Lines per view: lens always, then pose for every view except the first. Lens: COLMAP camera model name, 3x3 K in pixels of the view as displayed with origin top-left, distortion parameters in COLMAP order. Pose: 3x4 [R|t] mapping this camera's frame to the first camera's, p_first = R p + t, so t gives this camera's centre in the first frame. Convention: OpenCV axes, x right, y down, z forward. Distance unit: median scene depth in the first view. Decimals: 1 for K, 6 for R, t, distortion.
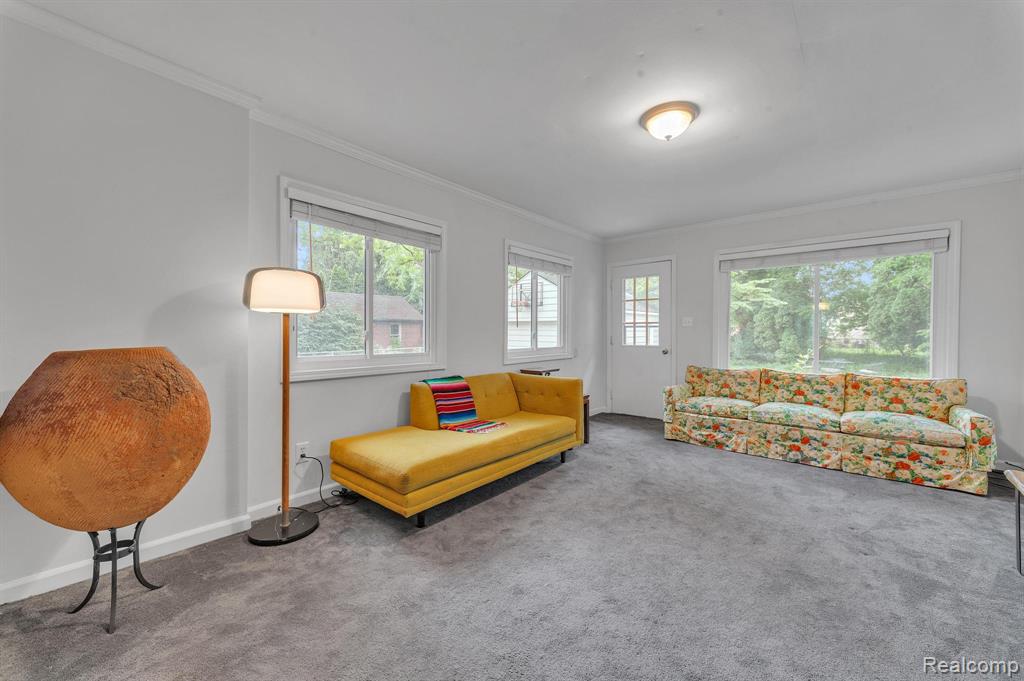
lens RADIAL K [[399.5, 0, 513.1], [0, 399.5, 336.5], [0, 0, 1]] dist [0.007567, -0.000371]
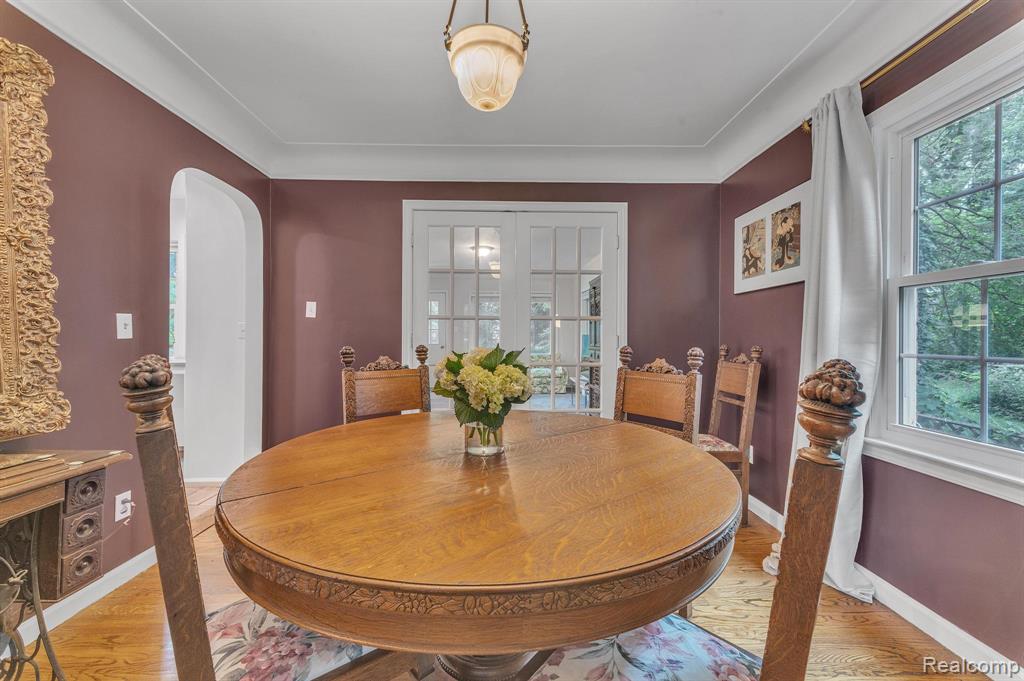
lens RADIAL K [[399.5, 0, 512.7], [0, 399.5, 338.7], [0, 0, 1]] dist [0.007567, -0.000371]
pose [[0.743038, -0.005451, 0.669227, -0.612836], [0.004702, 0.999985, 0.002926, -0.000103], [-0.669233, 0.000973, 0.743052, -0.523199]]
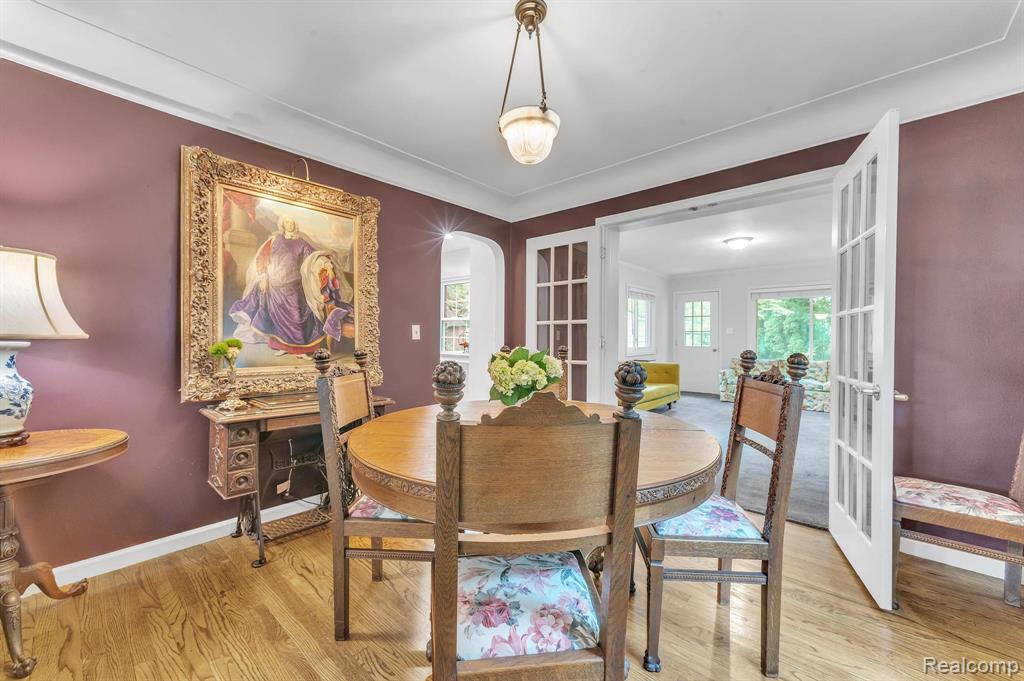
lens RADIAL K [[399.5, 0, 511.0], [0, 399.5, 339.2], [0, 0, 1]] dist [0.007567, -0.000371]
pose [[0.999894, 0.001478, -0.014496, -0.454883], [-0.001512, 0.999996, -0.002336, 0.000209], [0.014493, 0.002358, 0.999892, -0.662864]]
